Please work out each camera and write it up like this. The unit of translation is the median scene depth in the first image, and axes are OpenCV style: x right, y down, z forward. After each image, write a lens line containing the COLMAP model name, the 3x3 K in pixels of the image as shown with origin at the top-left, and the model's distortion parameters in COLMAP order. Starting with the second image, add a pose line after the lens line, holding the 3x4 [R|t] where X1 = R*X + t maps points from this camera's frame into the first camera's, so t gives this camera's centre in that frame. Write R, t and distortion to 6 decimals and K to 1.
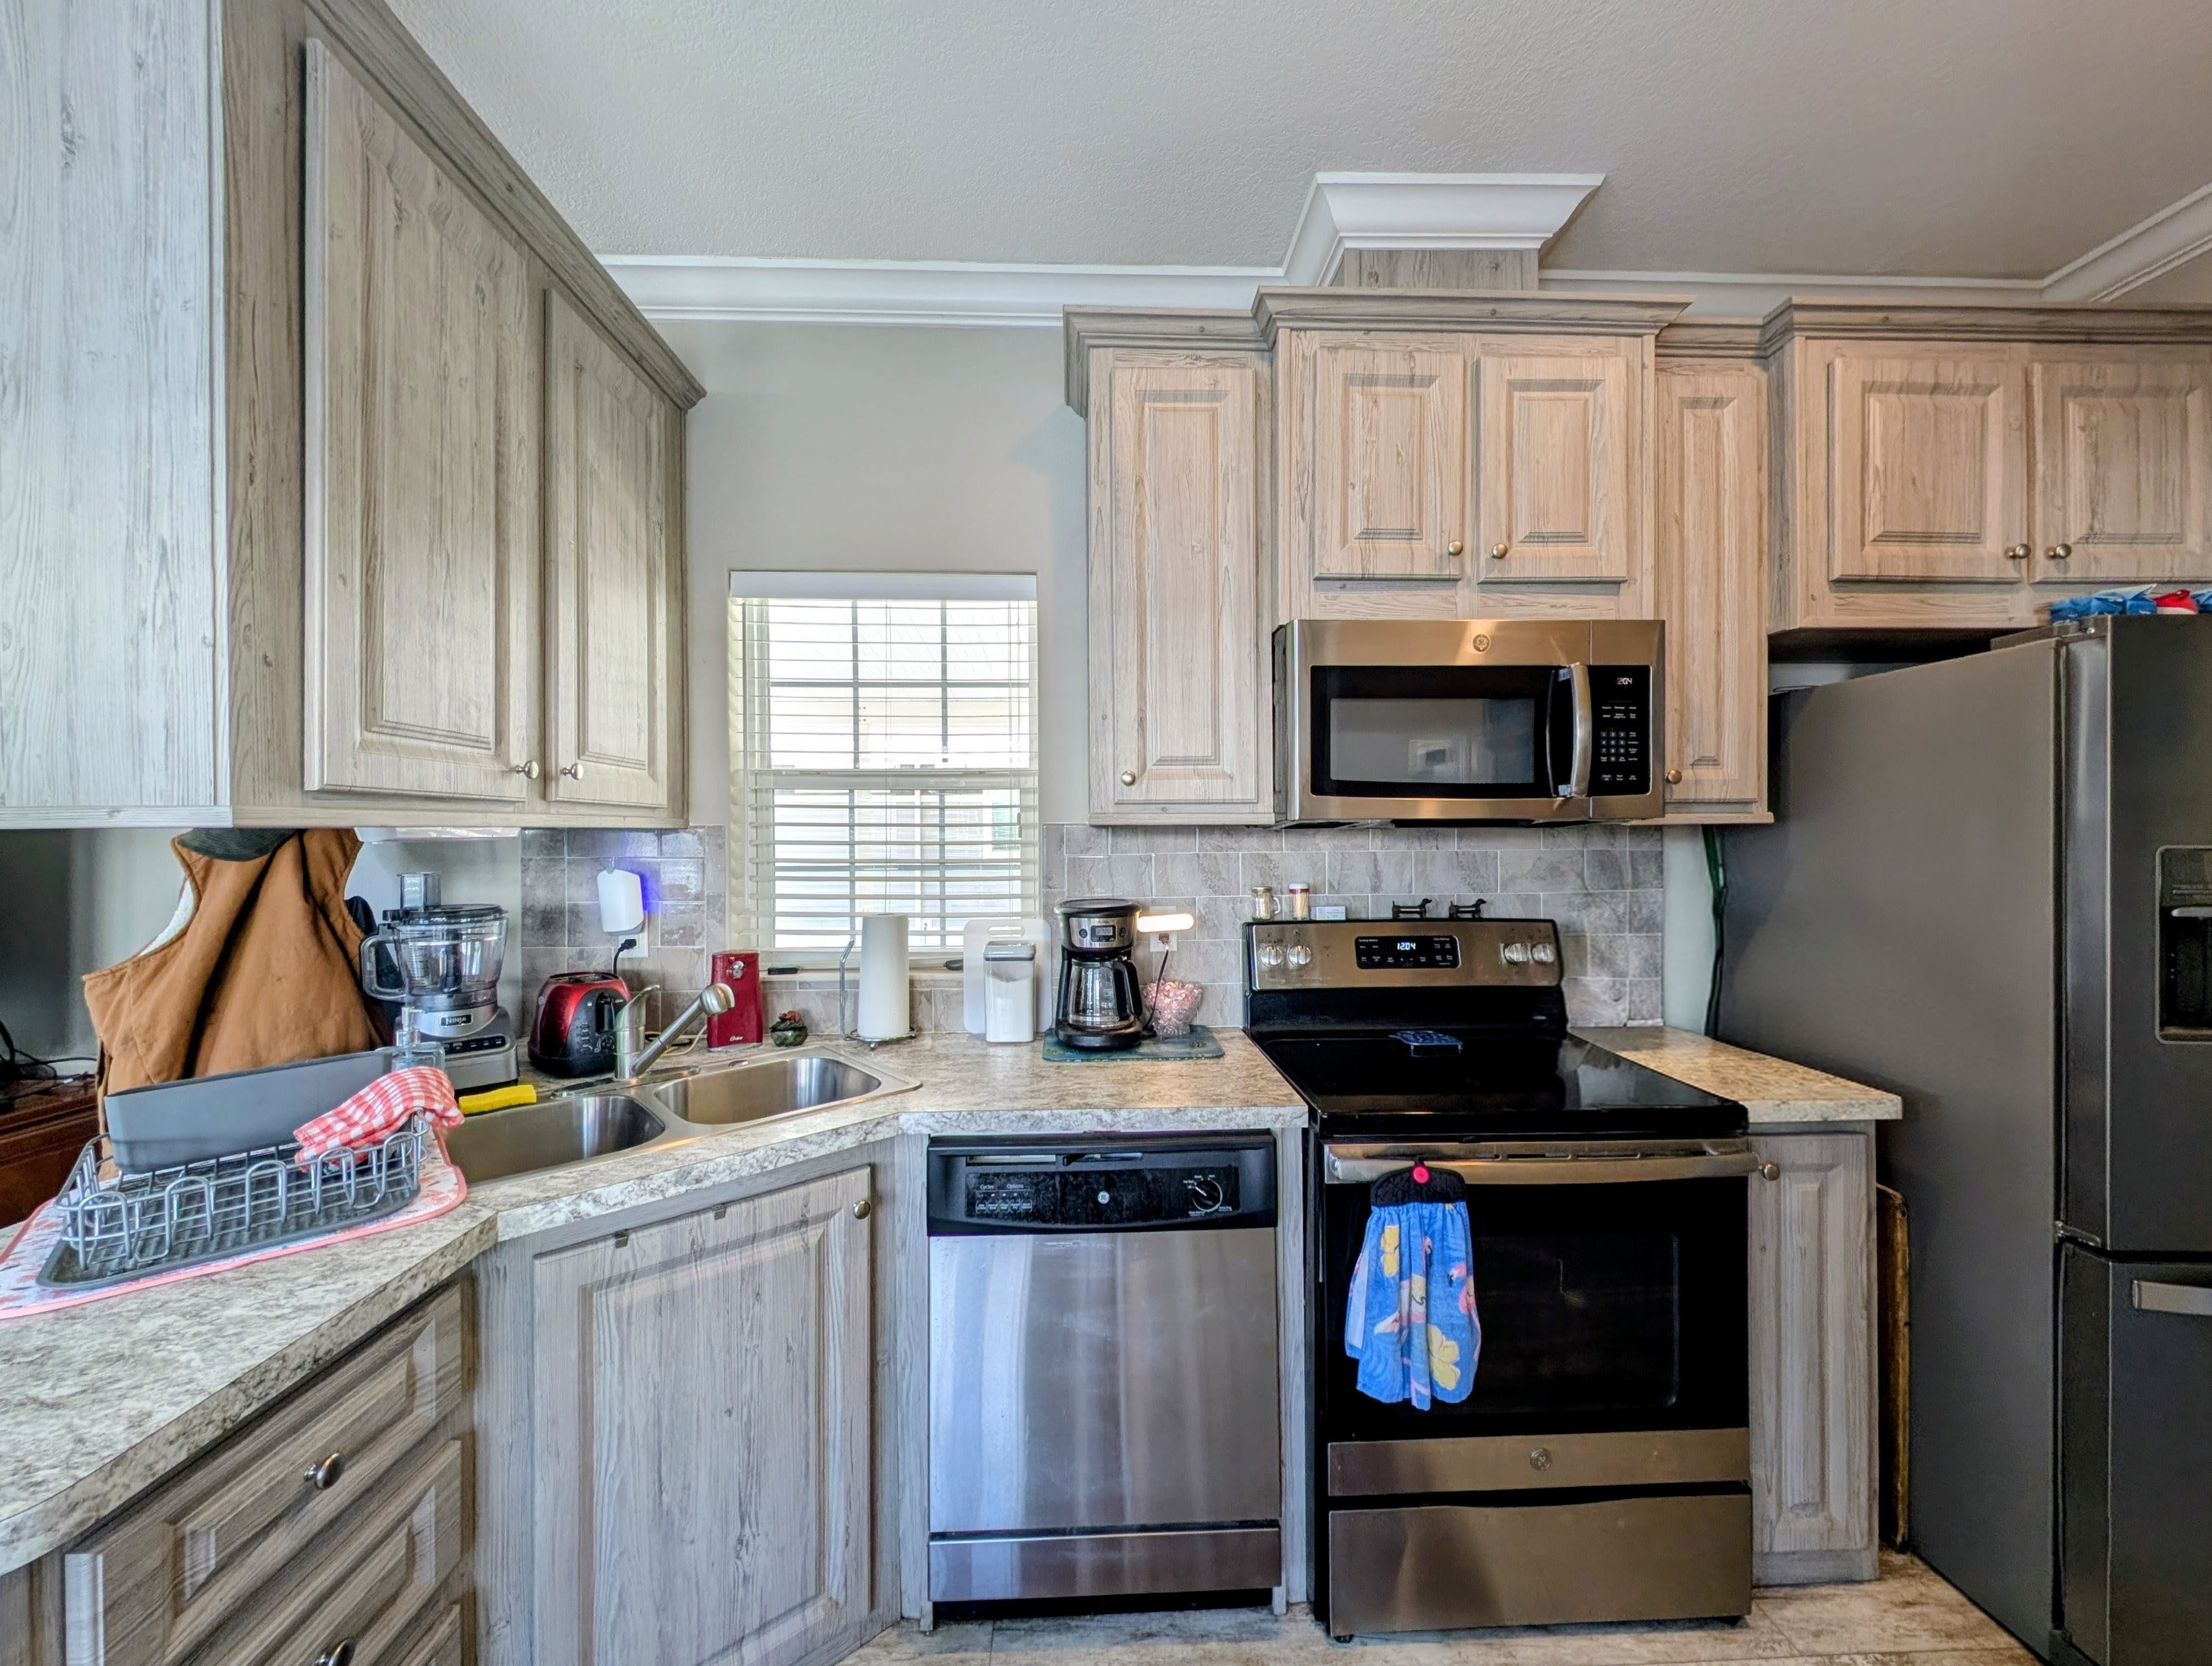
lens RADIAL K [[844.2, 0, 1103.9], [0, 844.2, 834.7], [0, 0, 1]] dist [0.001007, -0.002763]
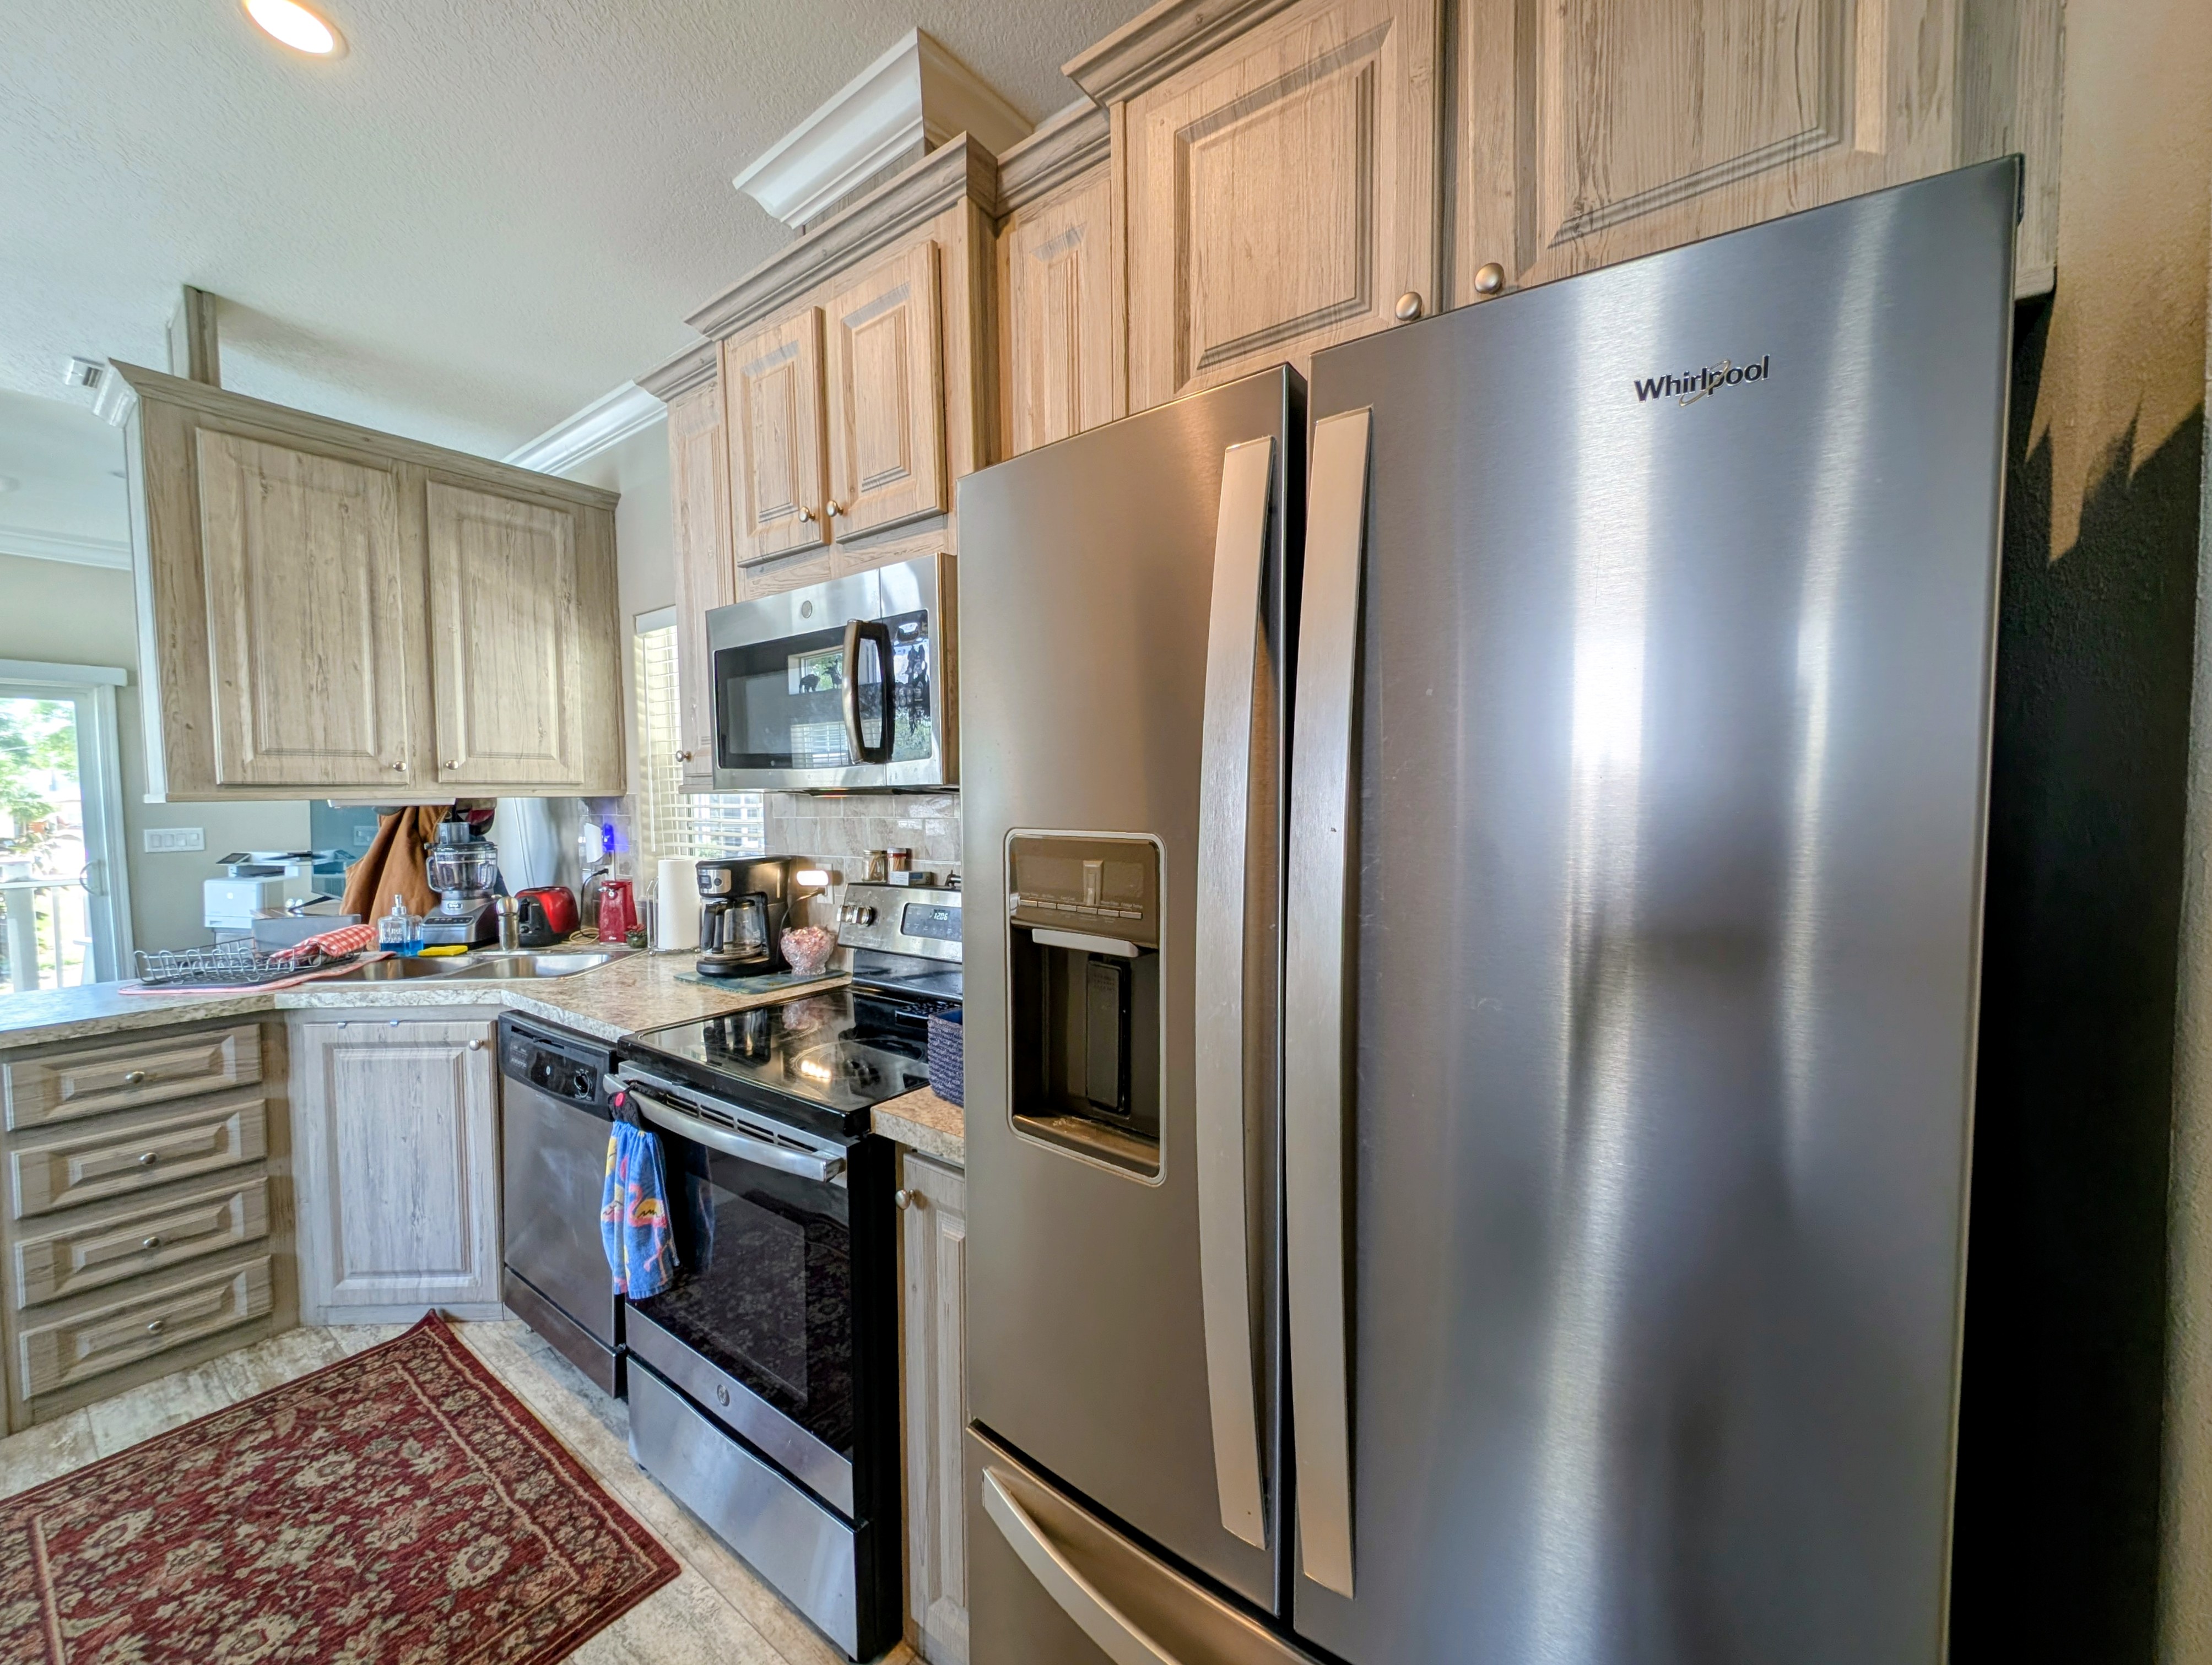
lens RADIAL K [[856.9, 0, 1108.5], [0, 856.9, 834.5], [0, 0, 1]] dist [0.000902, -0.000679]
pose [[0.785303, 0.025796, -0.618574, 1.321229], [0.006738, 0.998716, 0.050202, -0.011742], [0.619075, -0.043592, 0.784121, 0.410175]]
